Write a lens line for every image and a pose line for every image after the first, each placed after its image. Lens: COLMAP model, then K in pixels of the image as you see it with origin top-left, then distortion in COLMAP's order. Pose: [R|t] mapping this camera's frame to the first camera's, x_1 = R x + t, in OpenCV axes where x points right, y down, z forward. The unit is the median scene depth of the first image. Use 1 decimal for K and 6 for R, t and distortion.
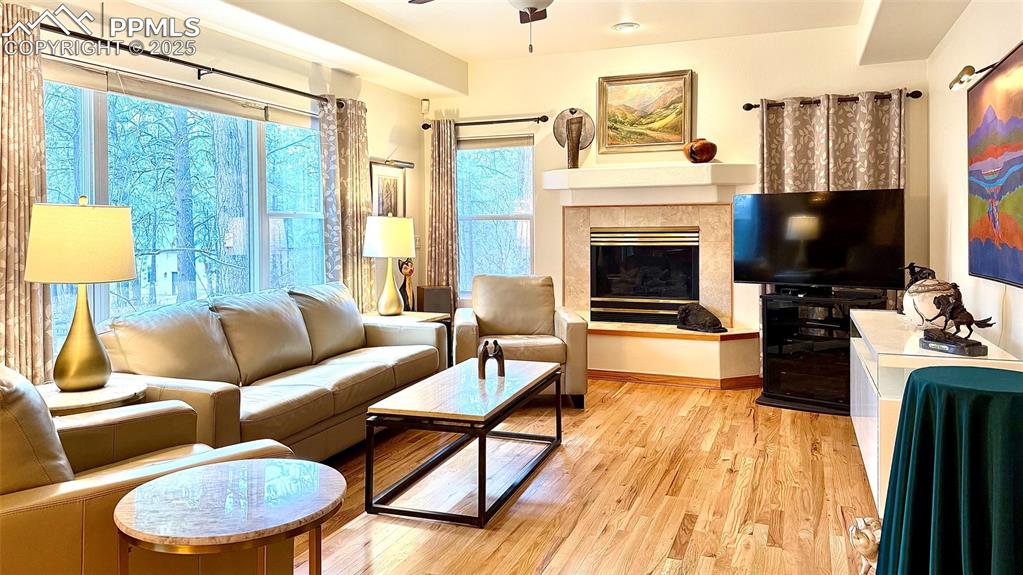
lens RADIAL K [[733.7, 0, 511.5], [0, 733.7, 287.5], [0, 0, 1]] dist [0.082307, -0.137381]
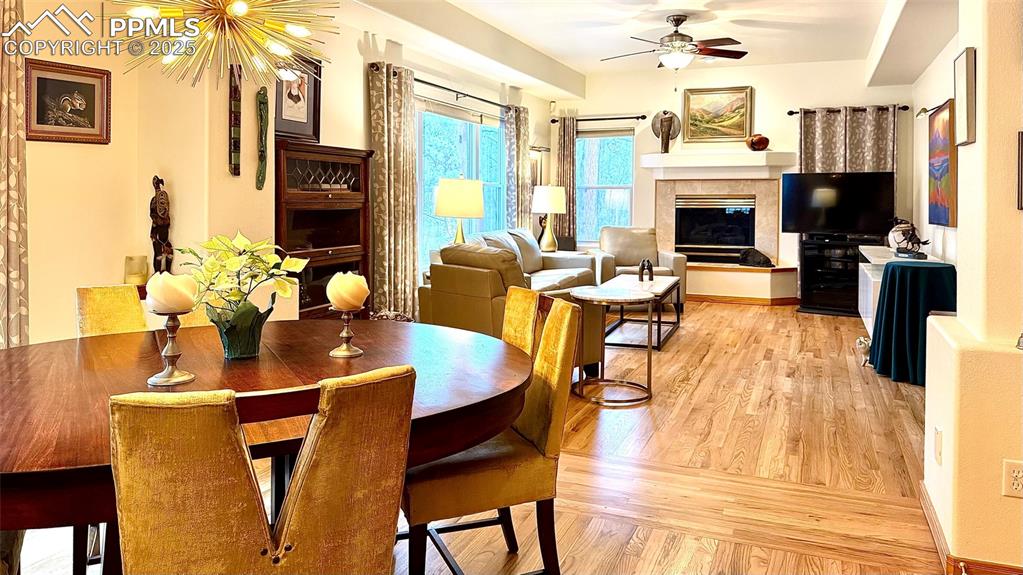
lens RADIAL K [[736.7, 0, 515.2], [0, 736.7, 258.4], [0, 0, 1]] dist [0.064060, -0.135433]
pose [[0.999893, 0.011517, -0.008972, -0.209869], [-0.011511, 0.999933, 0.000722, 0.047752], [0.008979, -0.000618, 0.999959, -0.471386]]
